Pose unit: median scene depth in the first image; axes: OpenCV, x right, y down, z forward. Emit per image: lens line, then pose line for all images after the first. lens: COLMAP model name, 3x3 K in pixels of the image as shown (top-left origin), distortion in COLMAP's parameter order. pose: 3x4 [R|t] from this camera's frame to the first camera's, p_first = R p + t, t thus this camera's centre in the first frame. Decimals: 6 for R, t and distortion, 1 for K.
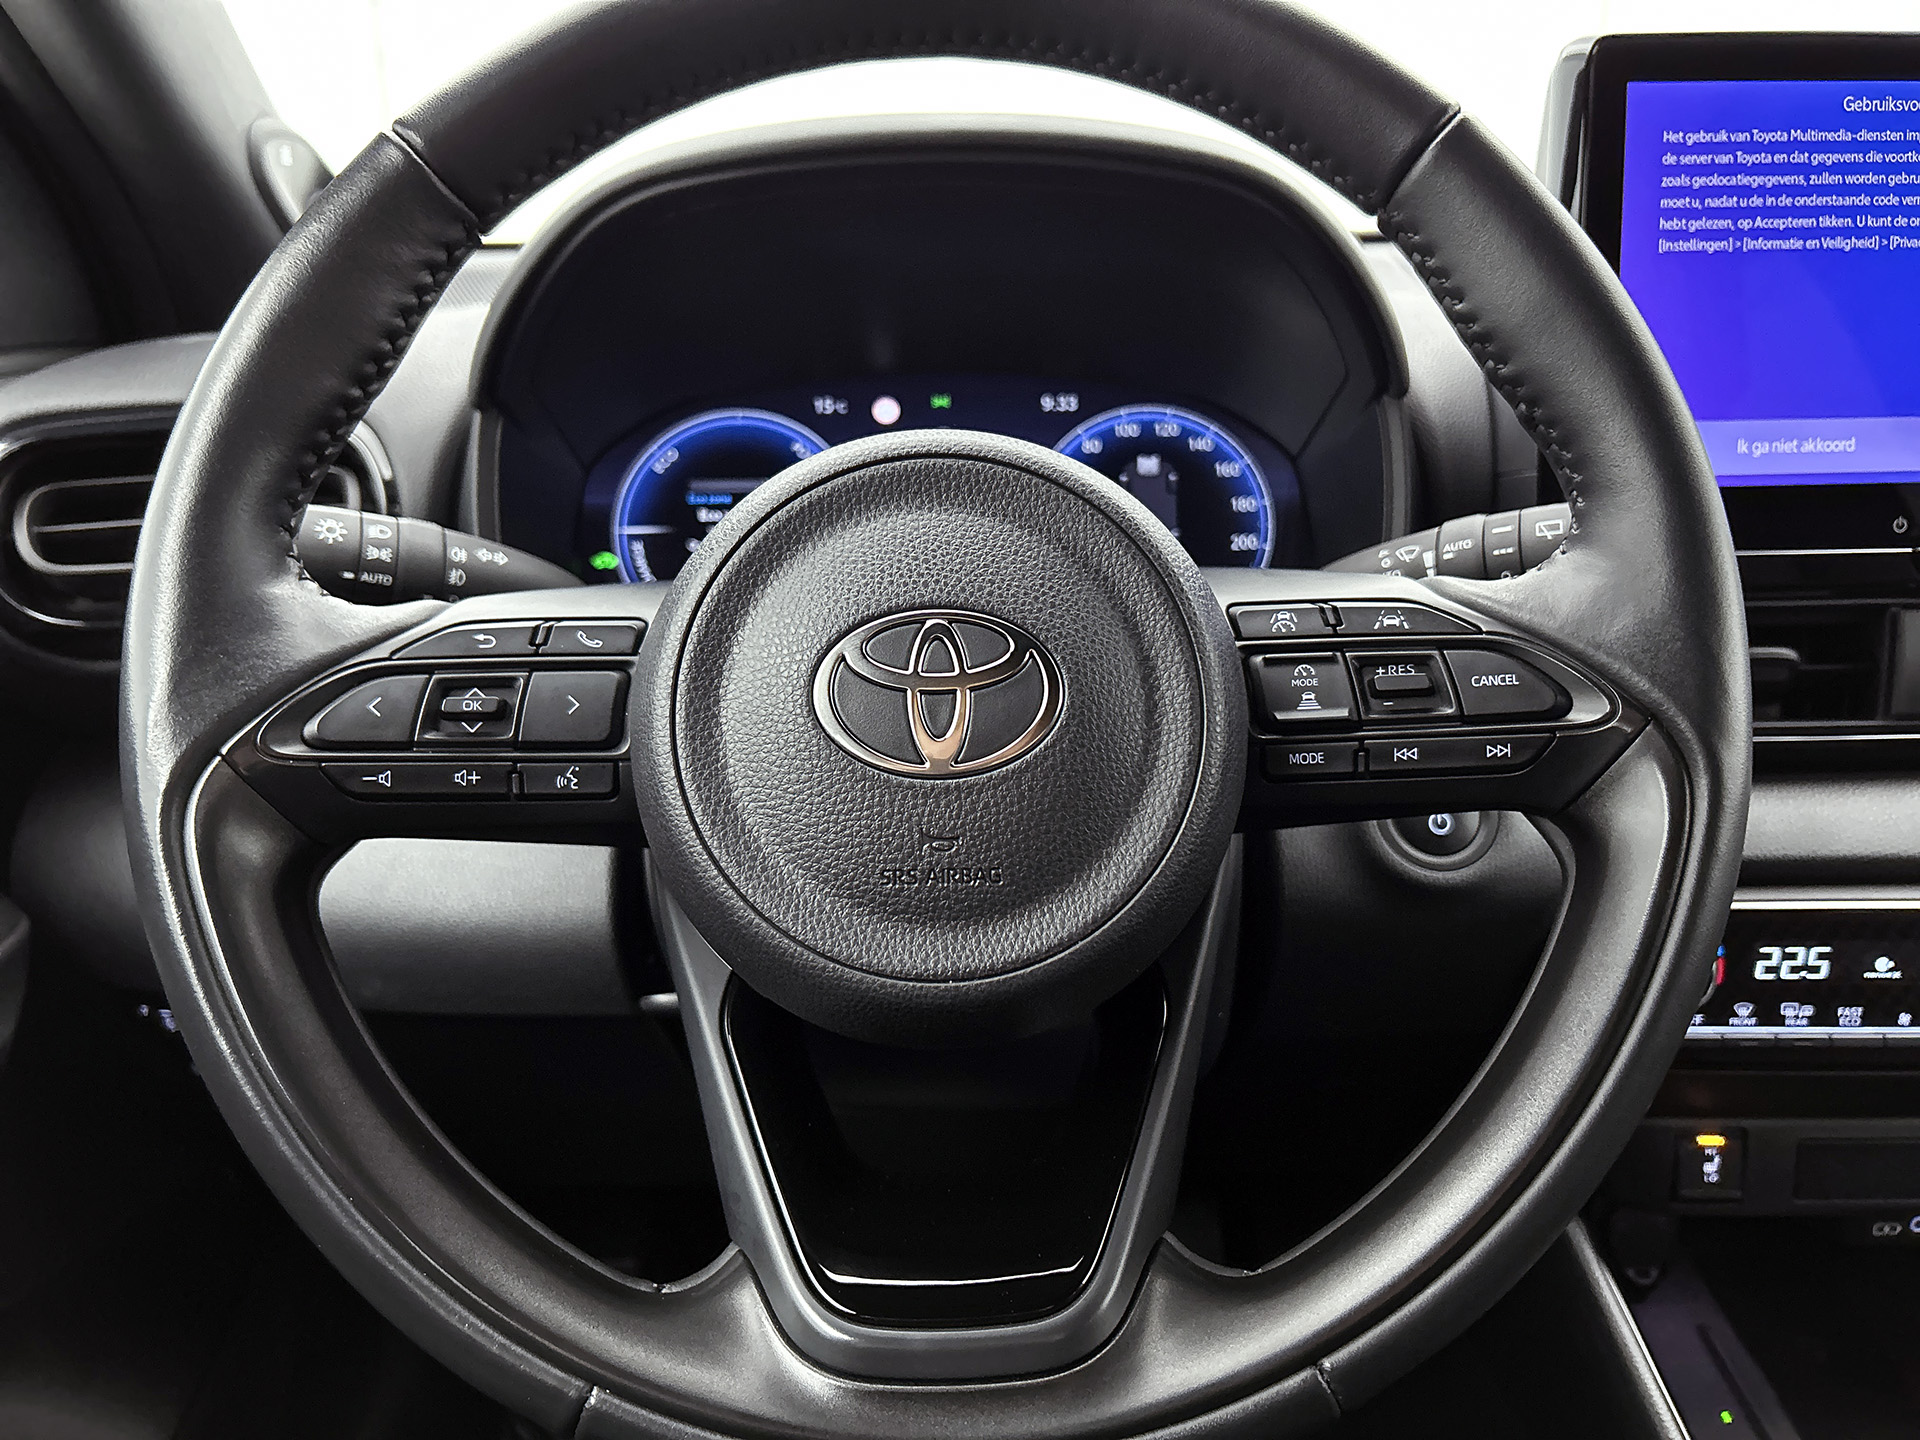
lens RADIAL K [[1508.7, 0, 960.0], [0, 1508.7, 720.0], [0, 0, 1]] dist [0.064746, -0.097368]
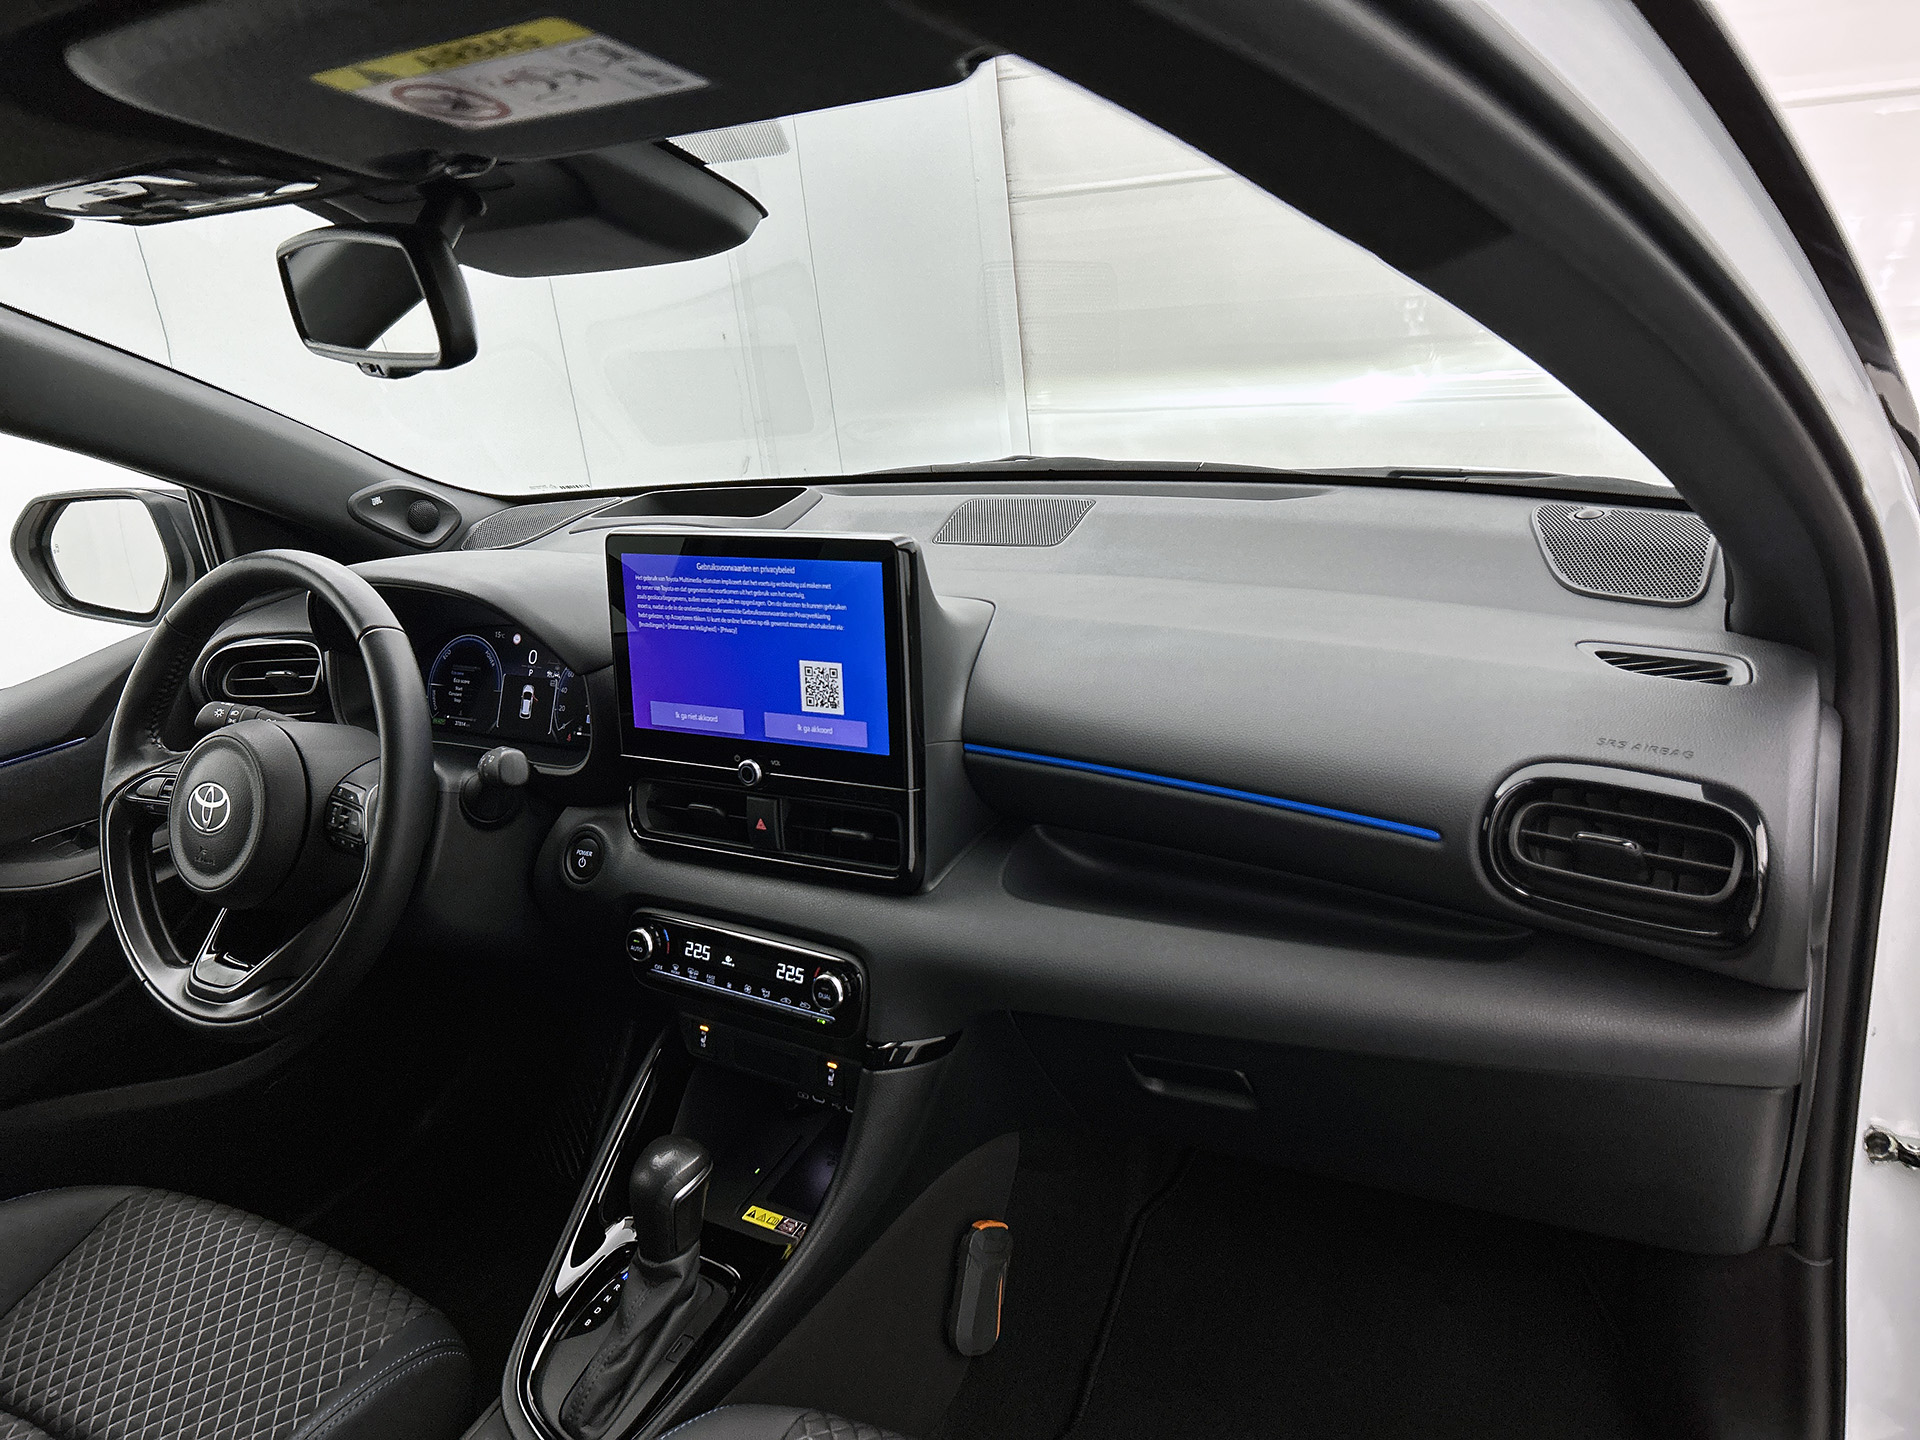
lens RADIAL K [[1438.5, 0, 960.0], [0, 1438.5, 720.0], [0, 0, 1]] dist [0.138811, -0.256184]
pose [[0.841928, 0.103869, -0.529498, 2.836745], [-0.061793, 0.993402, 0.096616, -0.576878], [0.536039, -0.048624, 0.842792, -0.777751]]
